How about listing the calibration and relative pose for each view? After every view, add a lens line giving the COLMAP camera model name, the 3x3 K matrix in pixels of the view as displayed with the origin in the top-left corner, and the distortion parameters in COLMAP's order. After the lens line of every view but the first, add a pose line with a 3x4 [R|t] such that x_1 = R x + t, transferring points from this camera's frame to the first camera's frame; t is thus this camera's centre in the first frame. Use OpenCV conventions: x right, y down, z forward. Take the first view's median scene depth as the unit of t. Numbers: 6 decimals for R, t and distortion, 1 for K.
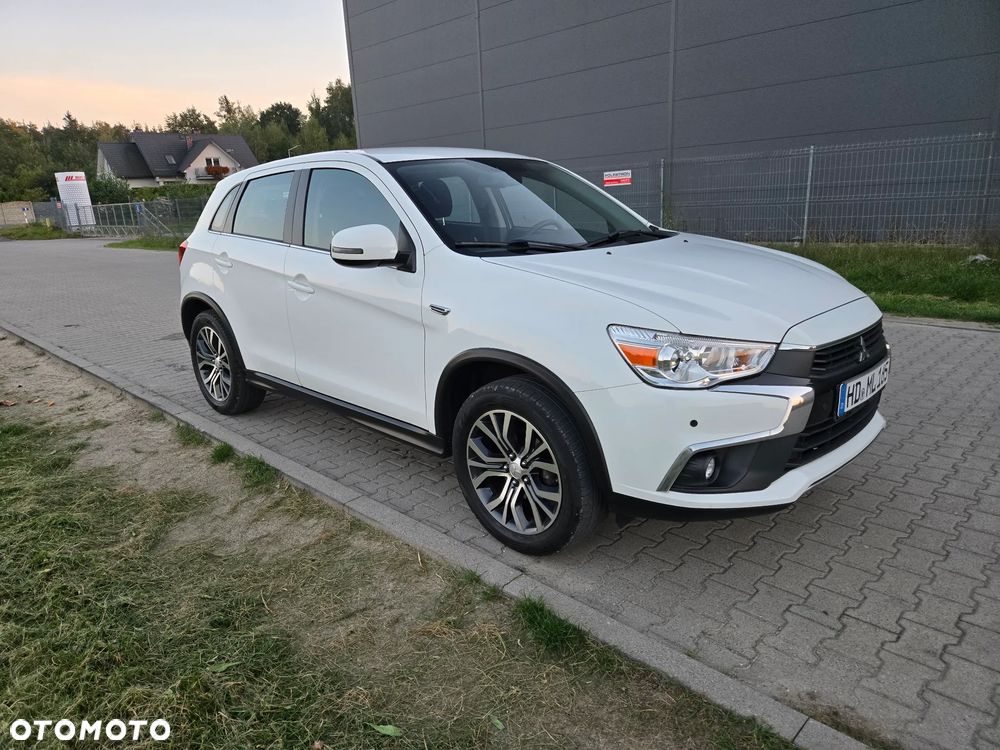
lens RADIAL K [[680.4, 0, 482.5], [0, 680.4, 376.2], [0, 0, 1]] dist [0.057218, -0.049026]
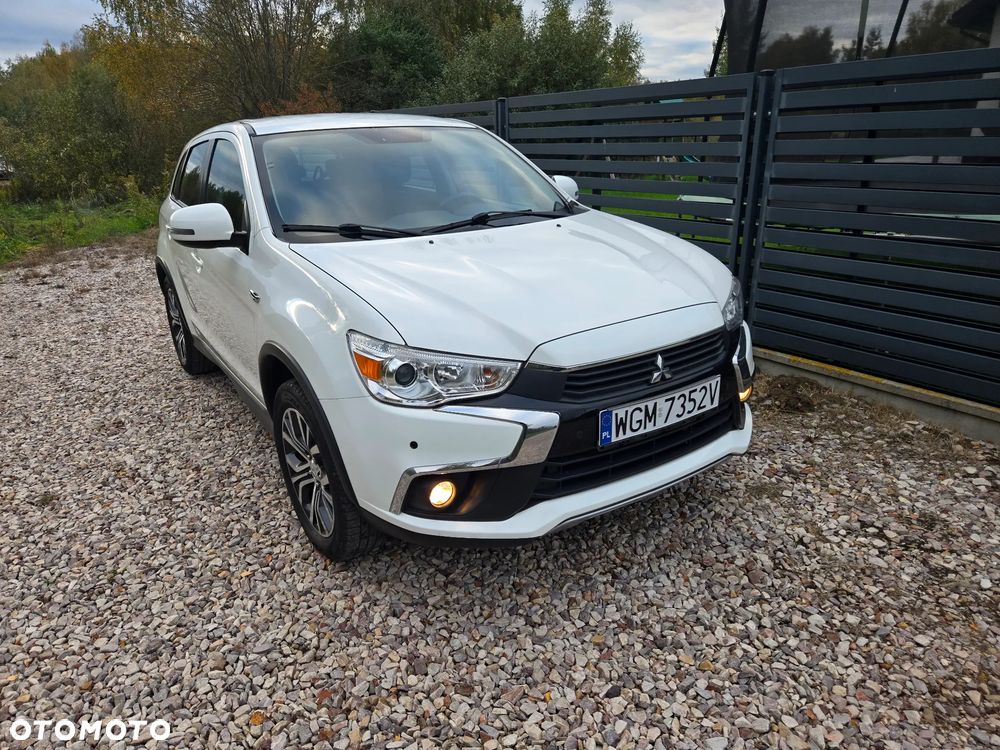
lens RADIAL K [[679.3, 0, 482.6], [0, 679.3, 377.3], [0, 0, 1]] dist [0.062614, -0.053510]
pose [[0.978175, 0.064356, -0.197563, 0.438782], [-0.048777, 0.995377, 0.082740, -0.076959], [0.201975, -0.071298, 0.976792, 0.103921]]
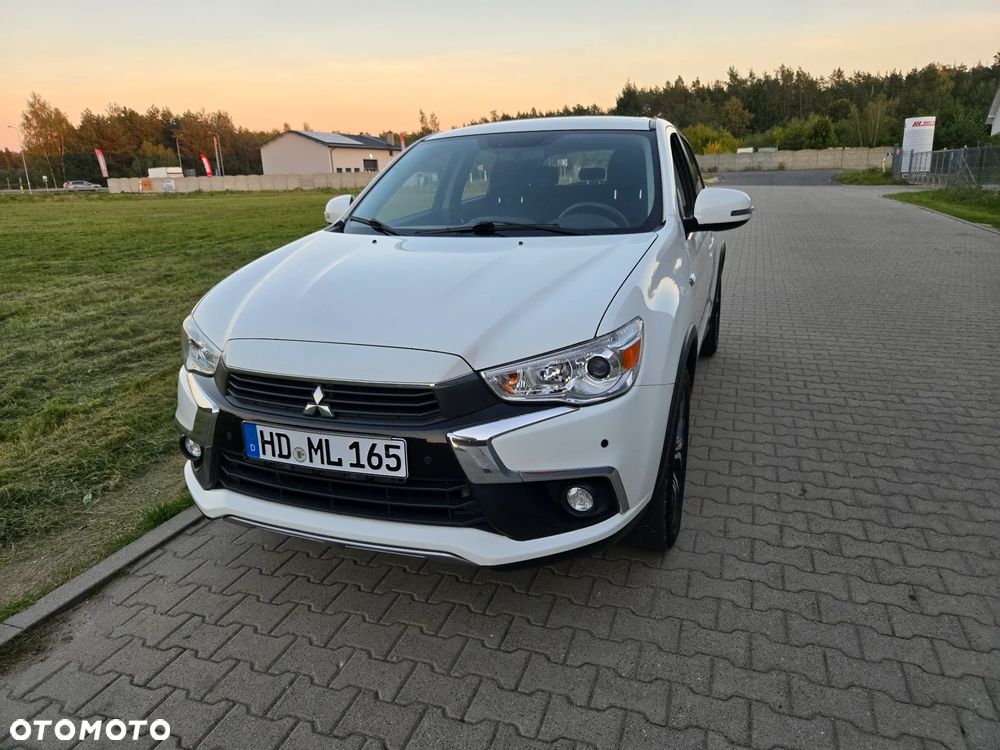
lens RADIAL K [[680.4, 0, 503.0], [0, 680.4, 355.8], [0, 0, 1]] dist [0.057218, -0.049026]
pose [[0.418279, 0.265009, -0.868799, 1.113427], [-0.221229, 0.957412, 0.185529, -0.237893], [0.880965, 0.114601, 0.459093, 0.717852]]
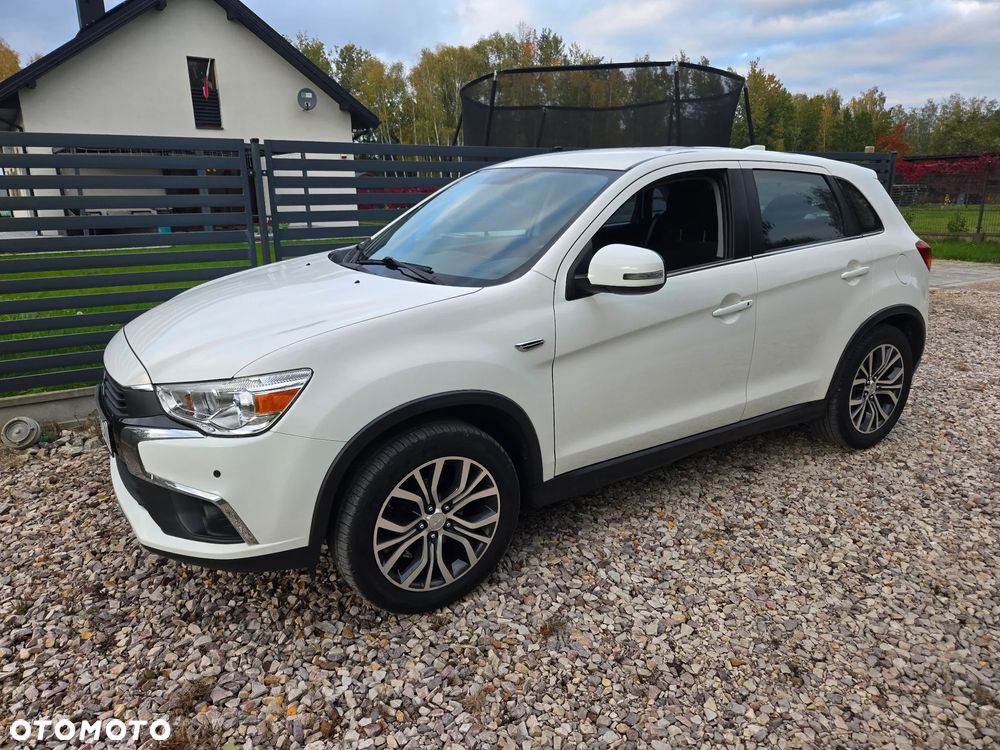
lens RADIAL K [[680.4, 0, 479.7], [0, 680.4, 359.5], [0, 0, 1]] dist [0.057218, -0.049026]
pose [[-0.247967, 0.289350, -0.924548, 1.172139], [-0.236613, 0.907362, 0.347432, -0.482917], [0.939429, 0.304912, -0.156532, 1.449671]]
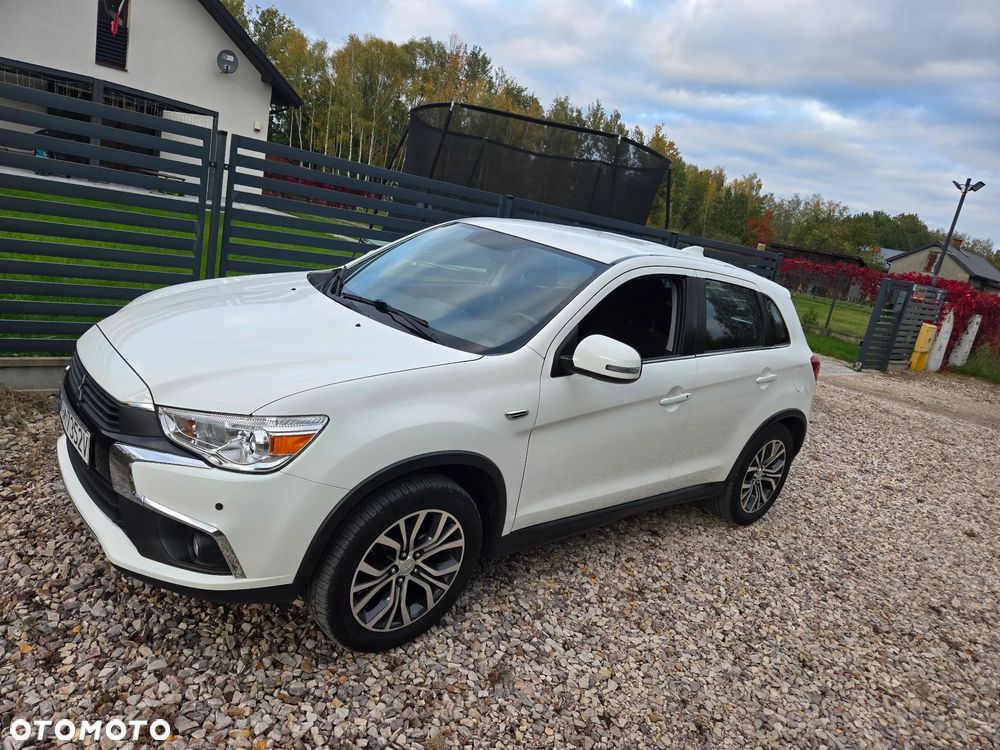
lens RADIAL K [[680.4, 0, 494.6], [0, 680.4, 364.4], [0, 0, 1]] dist [0.057218, -0.049026]
pose [[-0.099442, 0.257278, -0.961207, 1.244807], [-0.443435, 0.853311, 0.274275, -0.518998], [0.890773, 0.453507, 0.029231, 1.285295]]
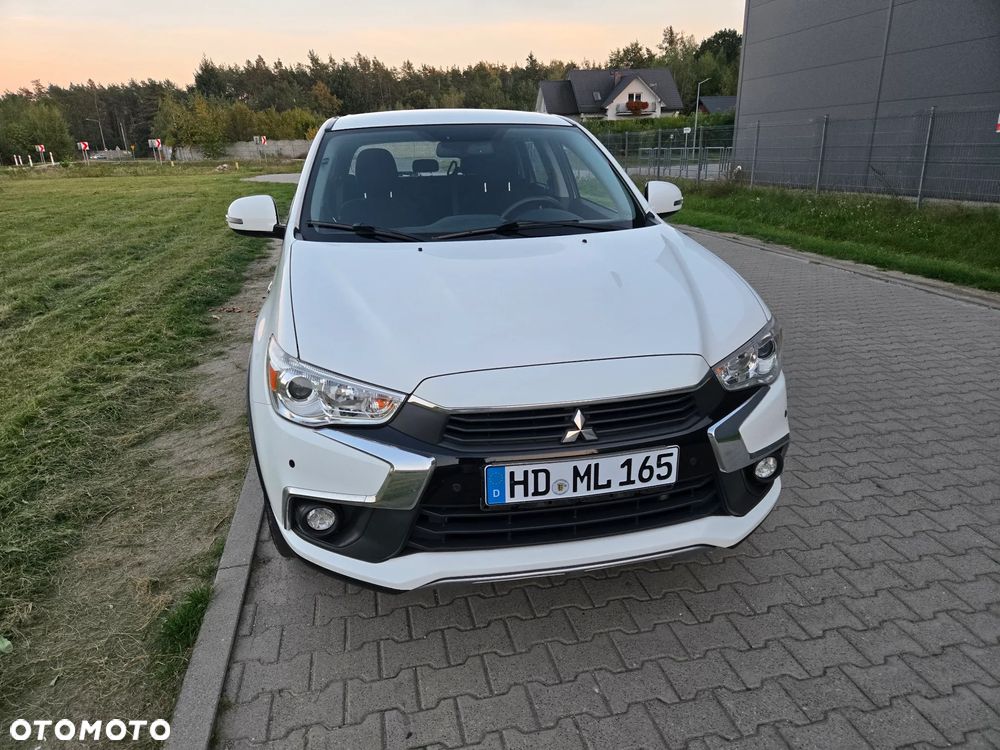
lens RADIAL K [[680.4, 0, 488.4], [0, 680.4, 376.6], [0, 0, 1]] dist [0.057218, -0.049026]
pose [[0.826018, 0.199819, -0.527036, 0.726319], [-0.152302, 0.979395, 0.132624, -0.146875], [0.542677, -0.029281, 0.839431, 0.312796]]
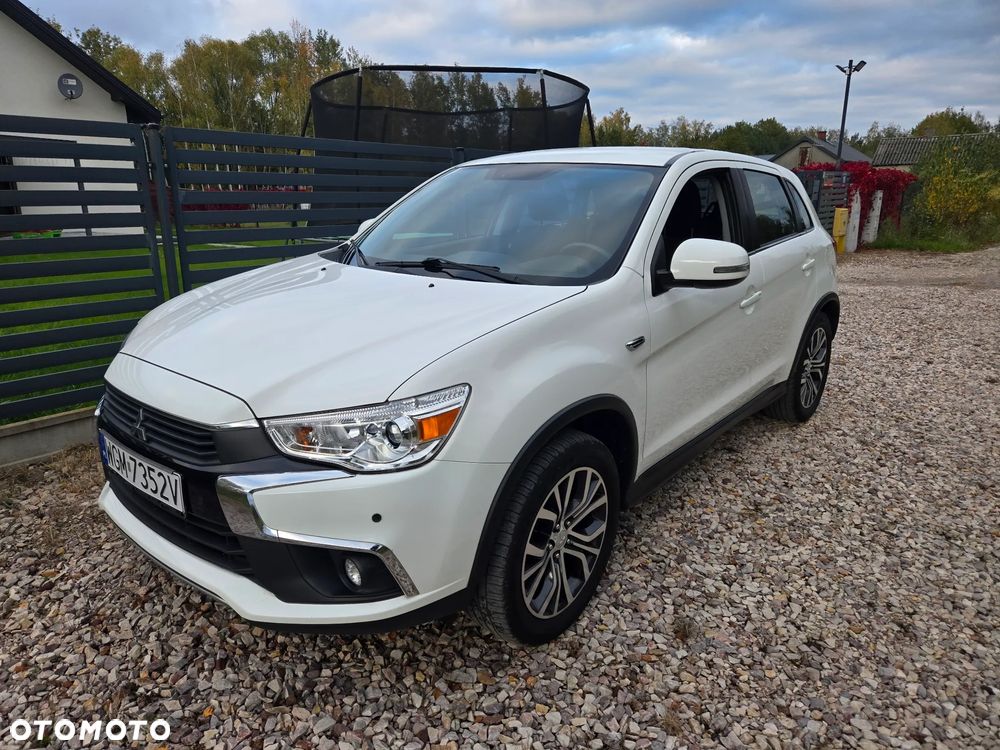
lens RADIAL K [[680.4, 0, 486.8], [0, 680.4, 361.7], [0, 0, 1]] dist [0.057218, -0.049026]
pose [[0.069377, 0.290558, -0.954339, 1.145489], [-0.269197, 0.926608, 0.262546, -0.367533], [0.960583, 0.238691, 0.142503, 1.089086]]
